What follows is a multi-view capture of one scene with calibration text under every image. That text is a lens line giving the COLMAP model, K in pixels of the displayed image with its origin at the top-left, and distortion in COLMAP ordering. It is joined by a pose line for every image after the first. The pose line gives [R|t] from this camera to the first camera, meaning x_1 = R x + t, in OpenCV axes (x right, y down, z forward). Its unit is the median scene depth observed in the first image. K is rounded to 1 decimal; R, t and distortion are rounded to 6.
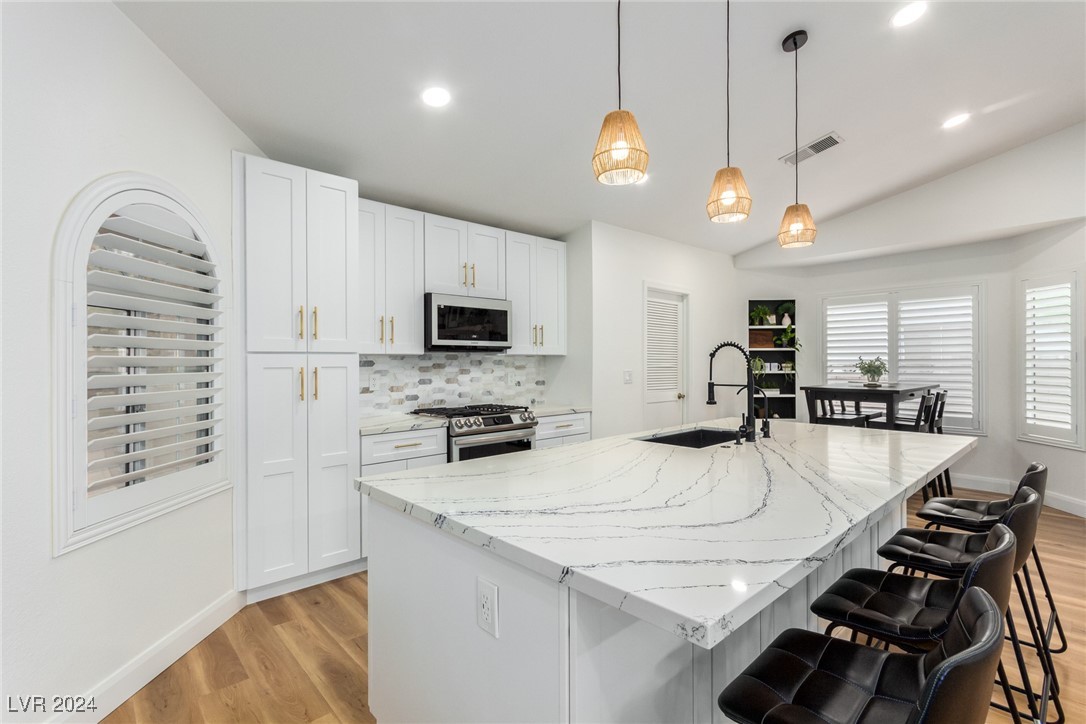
lens RADIAL K [[515.4, 0, 557.7], [0, 515.4, 358.8], [0, 0, 1]] dist [0.010699, 0.000718]
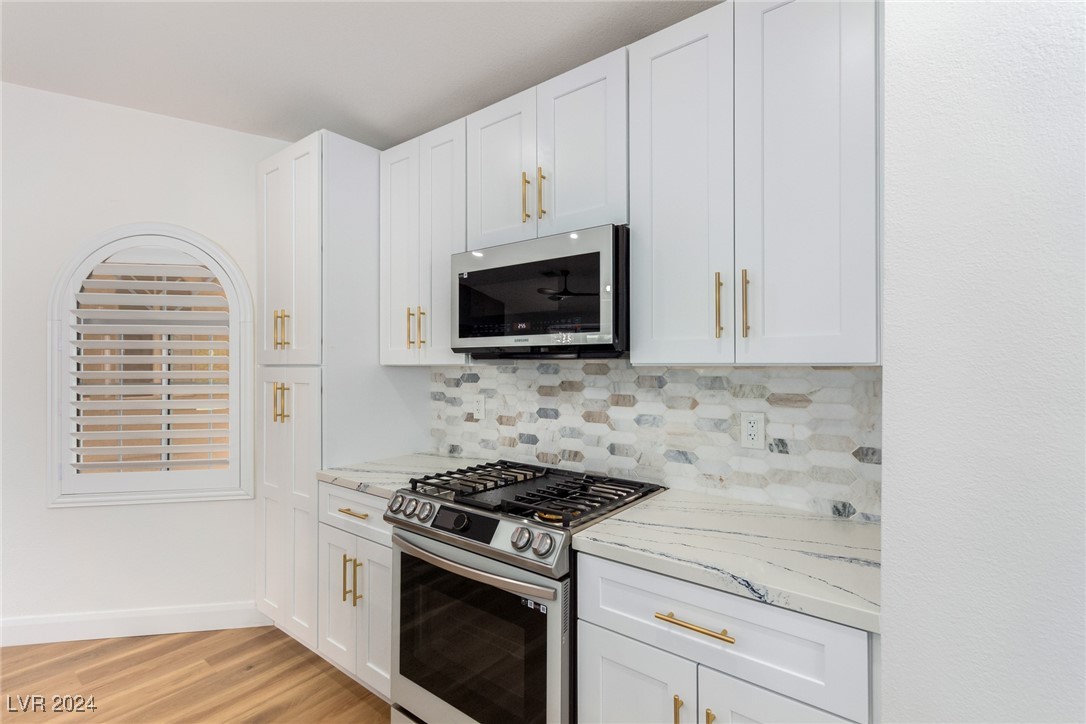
lens RADIAL K [[515.4, 0, 543.2], [0, 515.4, 361.7], [0, 0, 1]] dist [0.010699, 0.000718]
pose [[0.139336, 0.001821, -0.990244, 0.261574], [0.005816, 0.999980, 0.002657, -0.011239], [0.990228, -0.006129, 0.139322, 0.840047]]
